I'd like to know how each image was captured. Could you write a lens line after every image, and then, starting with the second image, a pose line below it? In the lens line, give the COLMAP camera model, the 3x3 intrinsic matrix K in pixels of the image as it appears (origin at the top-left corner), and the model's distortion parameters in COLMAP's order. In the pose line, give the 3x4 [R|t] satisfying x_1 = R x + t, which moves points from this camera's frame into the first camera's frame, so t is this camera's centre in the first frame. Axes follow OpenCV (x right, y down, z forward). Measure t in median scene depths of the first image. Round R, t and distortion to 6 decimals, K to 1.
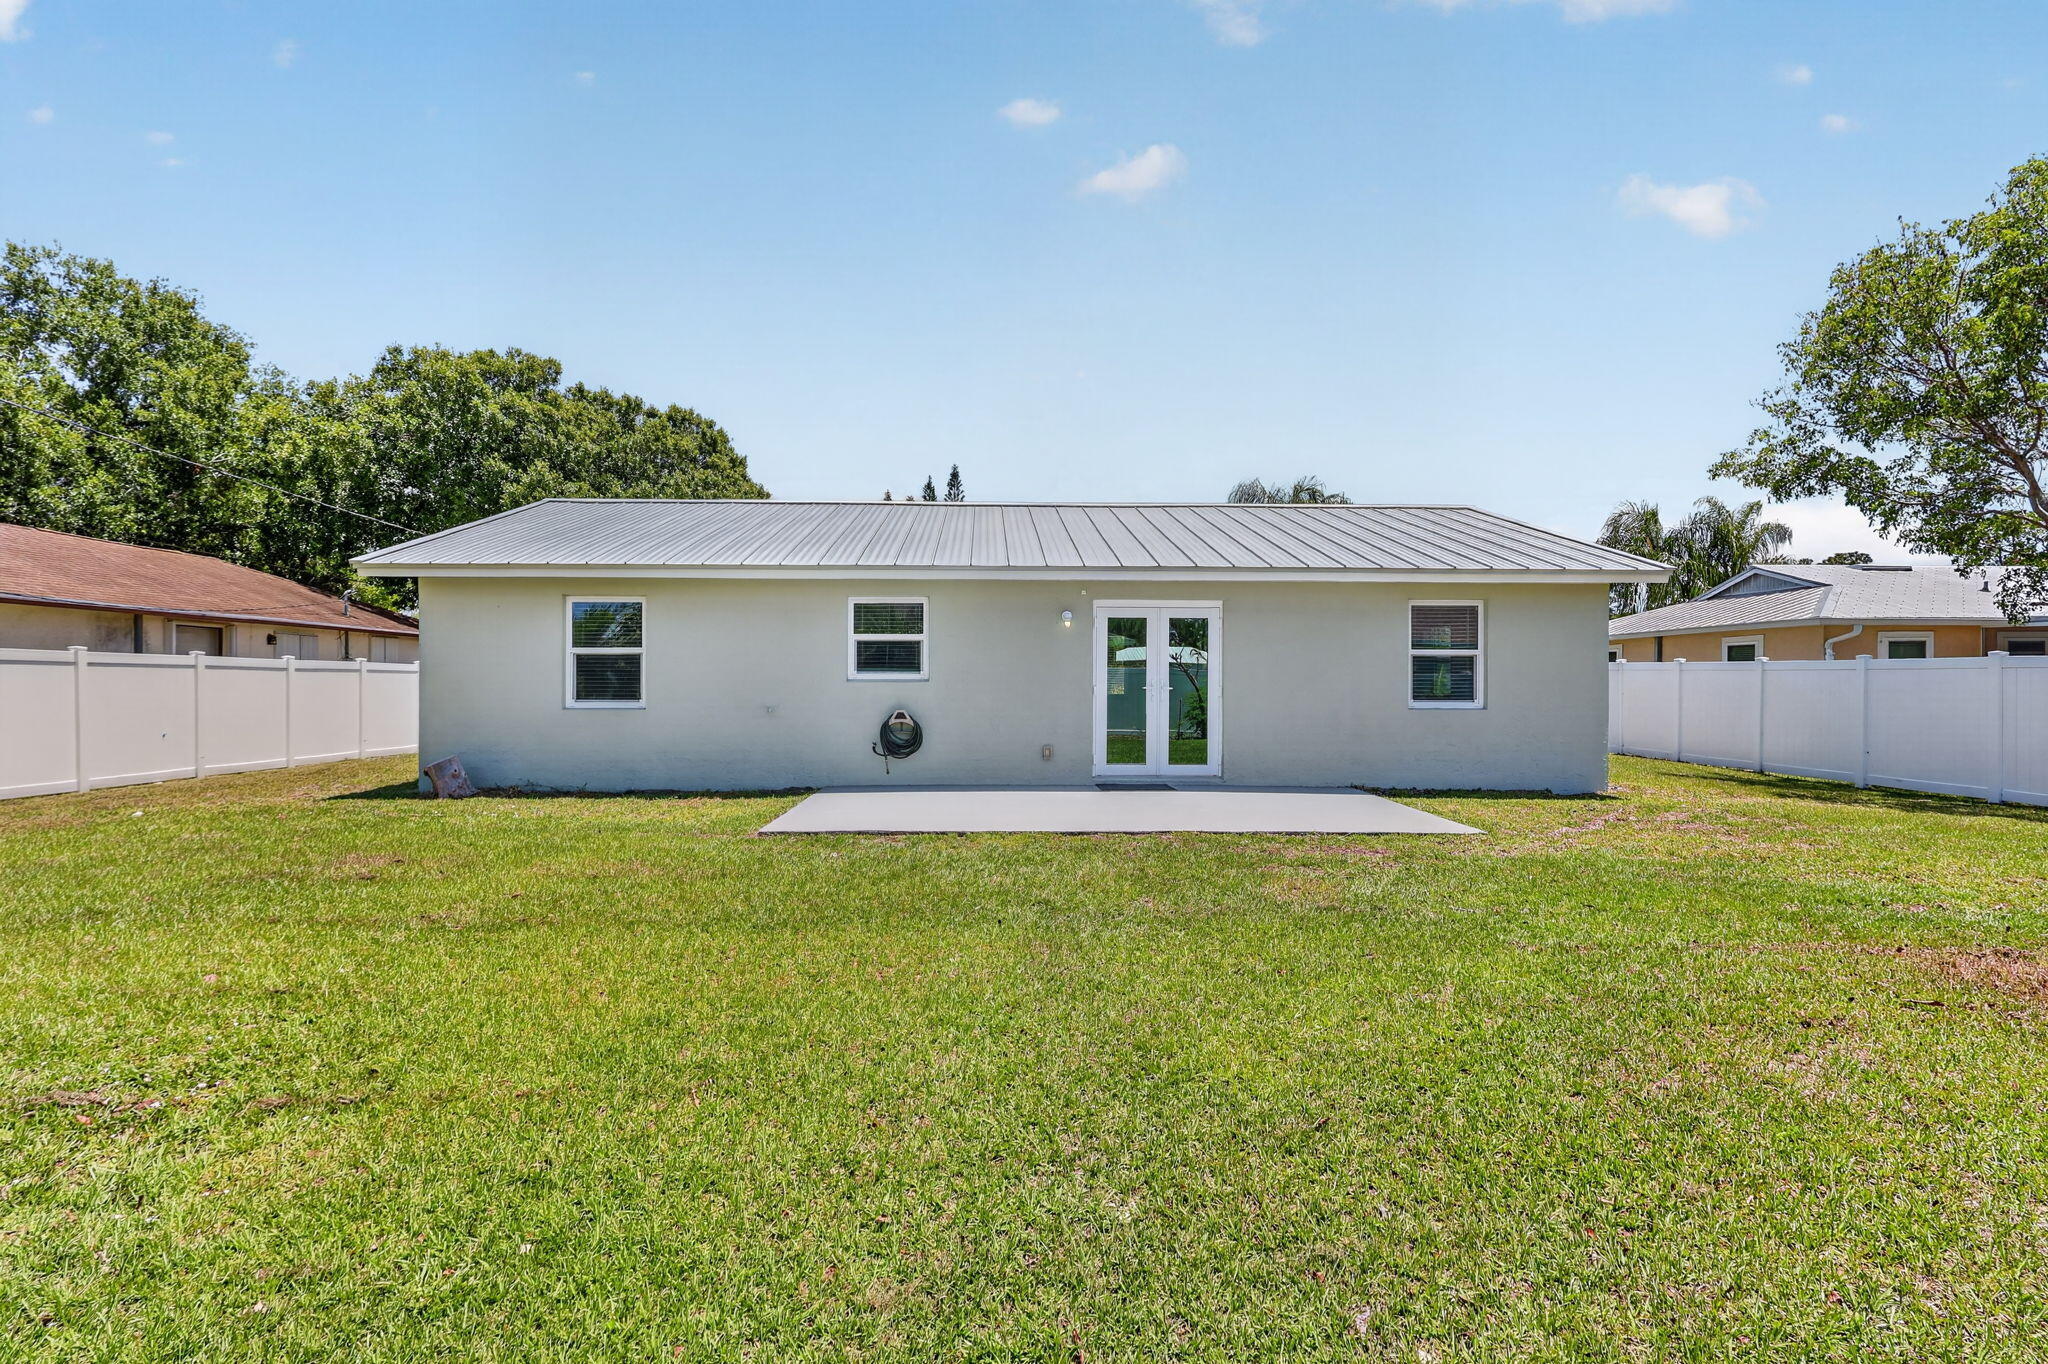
lens RADIAL K [[910.7, 0, 1024.0], [0, 910.7, 682.0], [0, 0, 1]] dist [-0.002506, -0.000157]
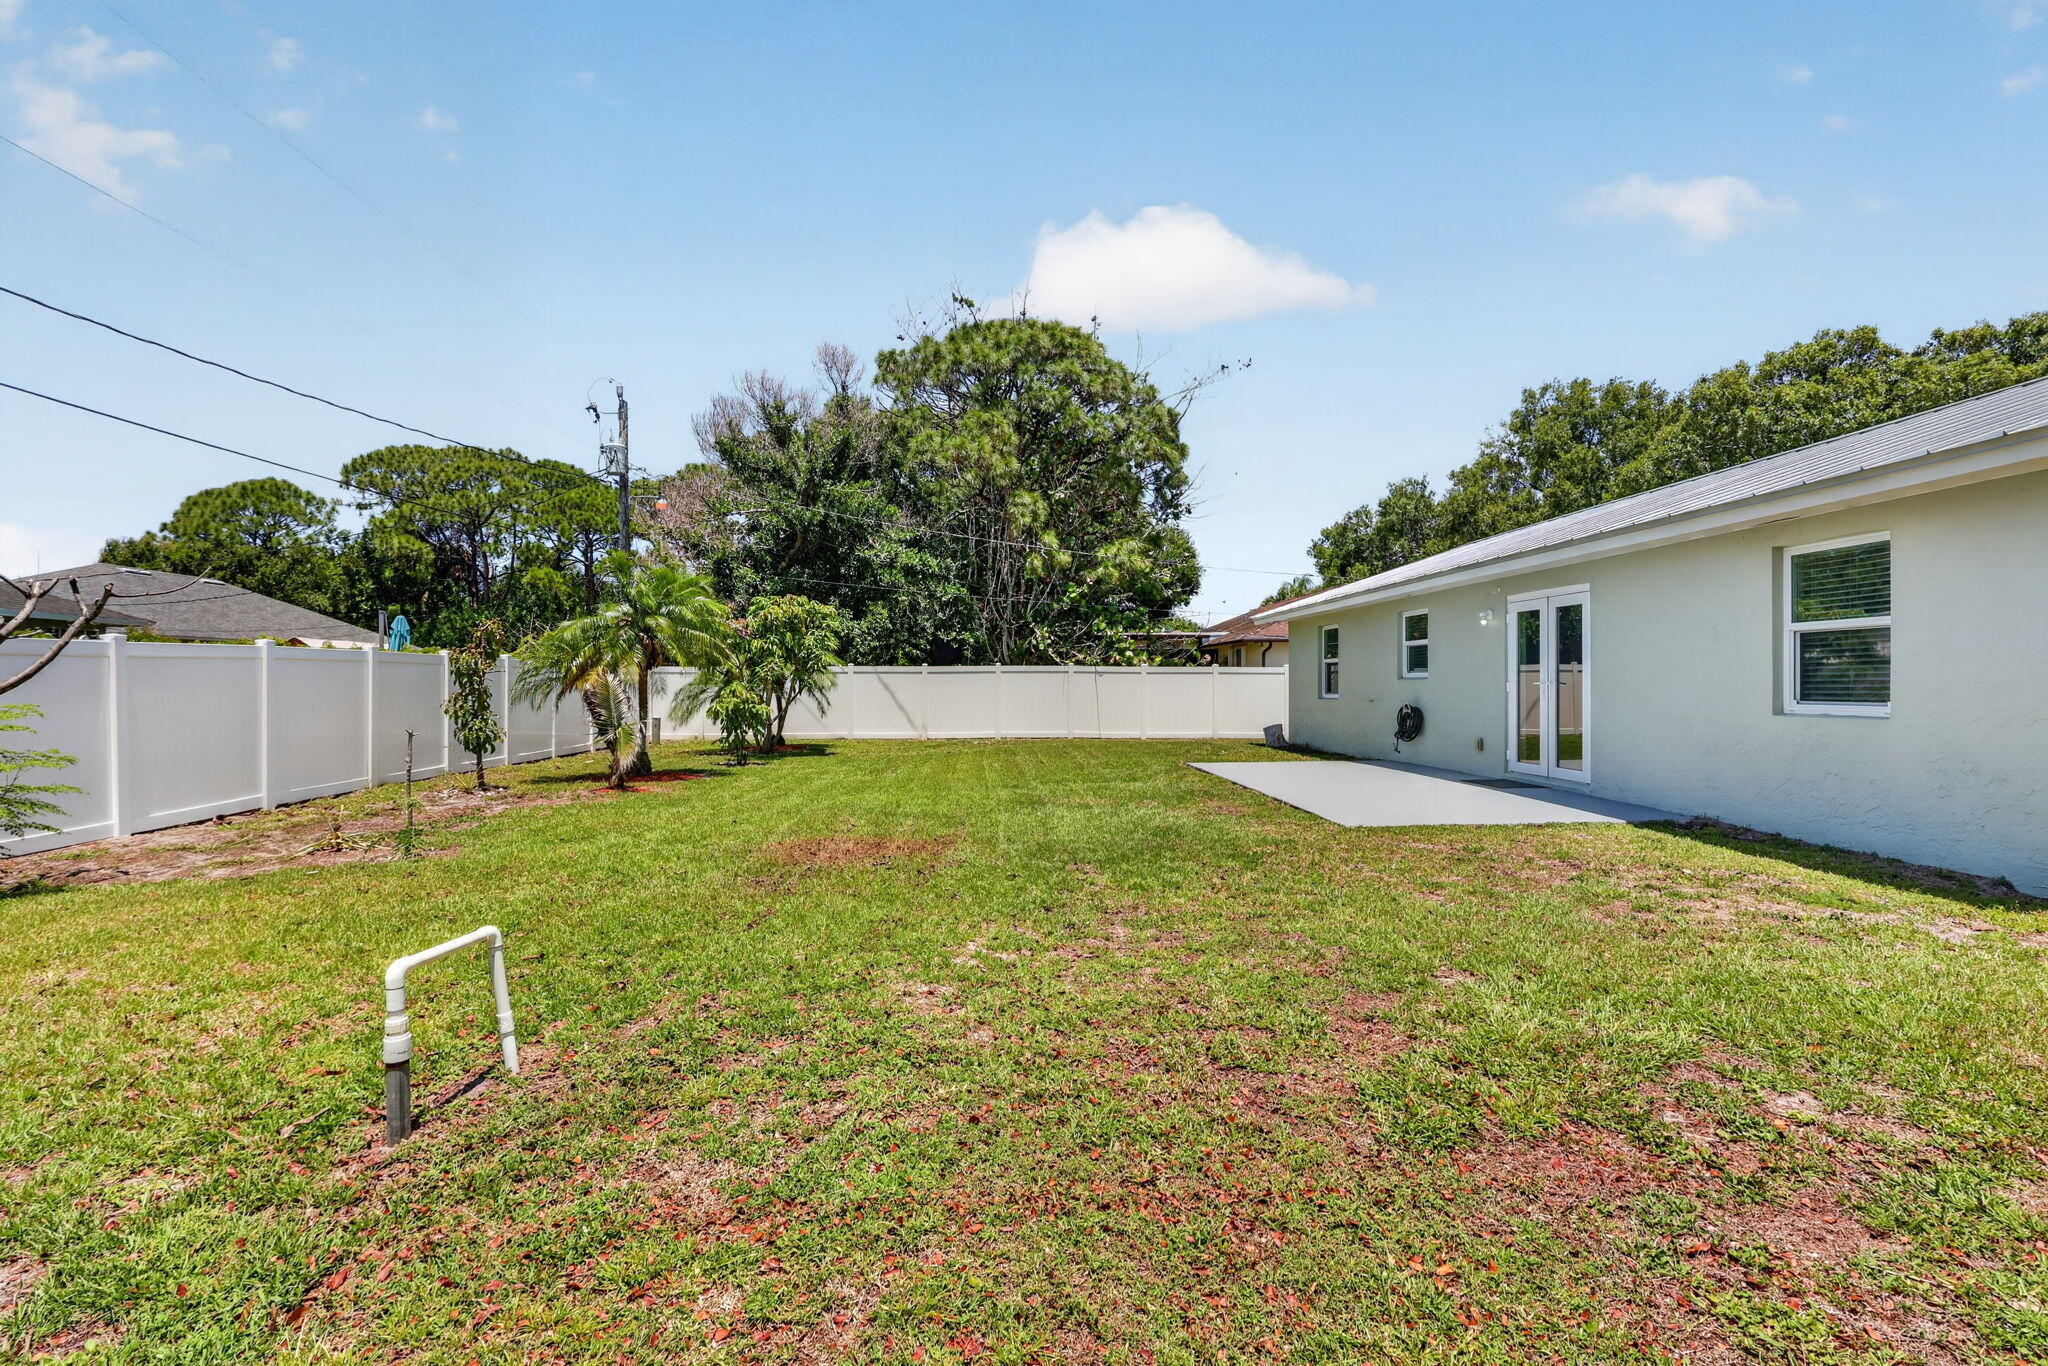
lens RADIAL K [[910.7, 0, 1024.0], [0, 910.7, 683.0], [0, 0, 1]] dist [-0.002506, -0.000157]
pose [[0.043366, -0.001377, -0.999058, 1.067833], [-0.006803, 0.999975, -0.001674, 0.012471], [0.999036, 0.006870, 0.043356, 0.412251]]
